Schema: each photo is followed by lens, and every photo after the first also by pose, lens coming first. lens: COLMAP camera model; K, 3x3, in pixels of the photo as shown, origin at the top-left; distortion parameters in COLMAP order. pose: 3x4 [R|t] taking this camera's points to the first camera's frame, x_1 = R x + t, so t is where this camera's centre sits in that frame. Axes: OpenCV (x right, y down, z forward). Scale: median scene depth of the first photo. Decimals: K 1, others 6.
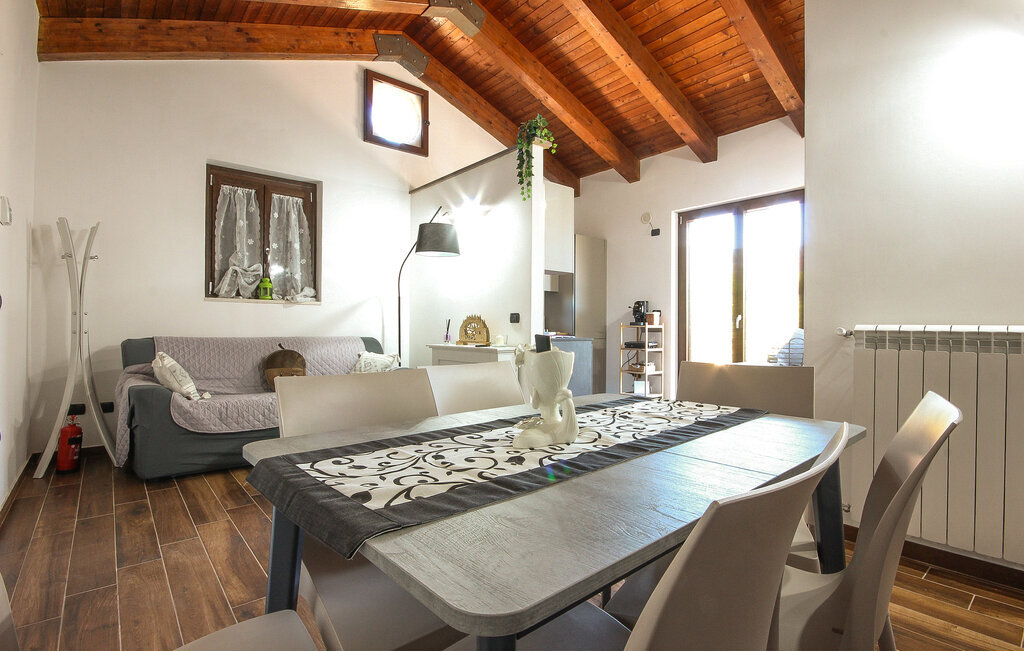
lens RADIAL K [[487.5, 0, 512.0], [0, 487.5, 326.0], [0, 0, 1]] dist [-0.001024, -0.000624]
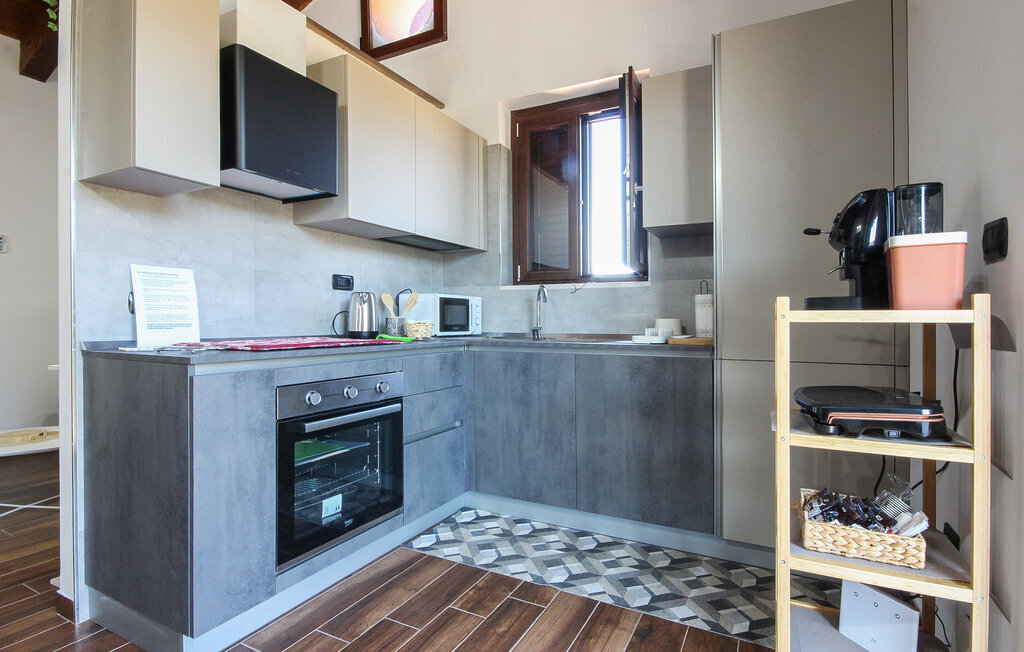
lens RADIAL K [[502.4, 0, 526.1], [0, 502.4, 319.8], [0, 0, 1]] dist [-0.002084, -0.000424]
pose [[0.394261, -0.008354, -0.918960, 0.528027], [0.003166, 0.999965, -0.007732, 0.004301], [0.918993, 0.000139, 0.394274, 1.040390]]
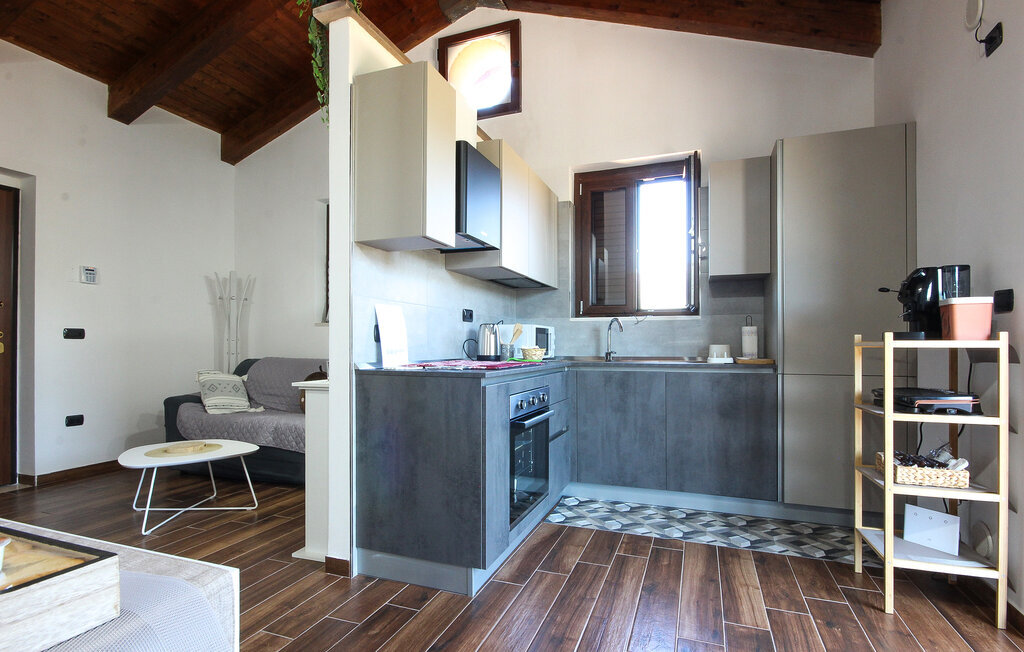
lens RADIAL K [[495.1, 0, 515.5], [0, 495.1, 344.2], [0, 0, 1]] dist [0.000069, -0.000205]
pose [[0.495447, -0.010095, -0.868580, 0.555052], [0.005374, 0.999949, -0.008557, 0.003084], [0.868622, -0.000428, 0.495476, 0.776893]]
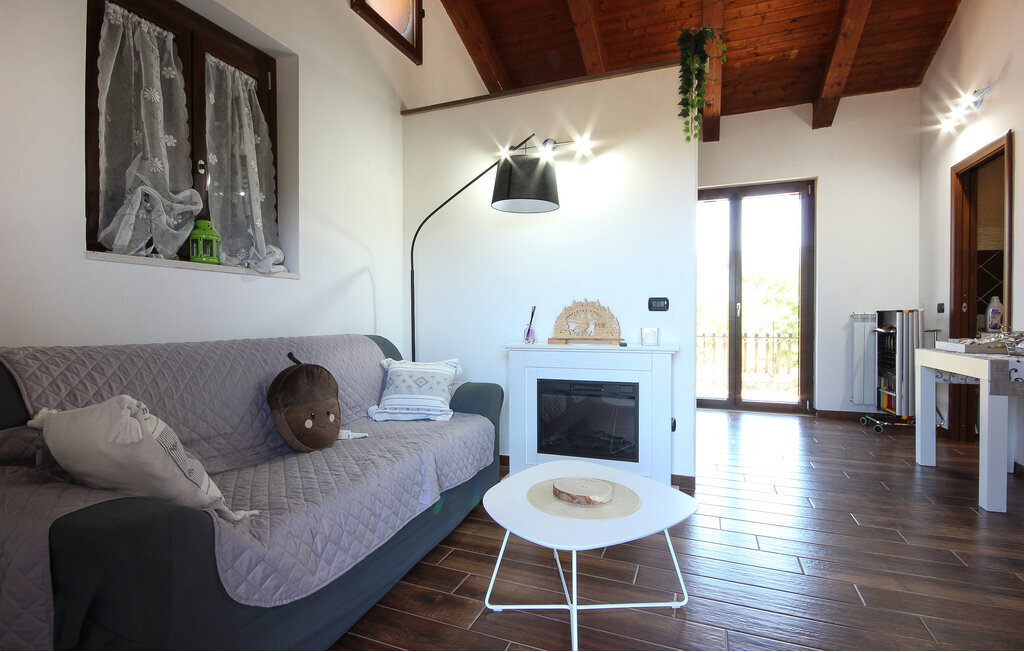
lens RADIAL K [[482.3, 0, 512.0], [0, 482.3, 326.0], [0, 0, 1]] dist [0.016770, -0.014462]
pose [[0.881447, -0.014259, 0.472068, -0.468525], [0.004705, 0.999760, 0.021415, -0.000635], [-0.472260, -0.016655, 0.881302, 0.421930]]
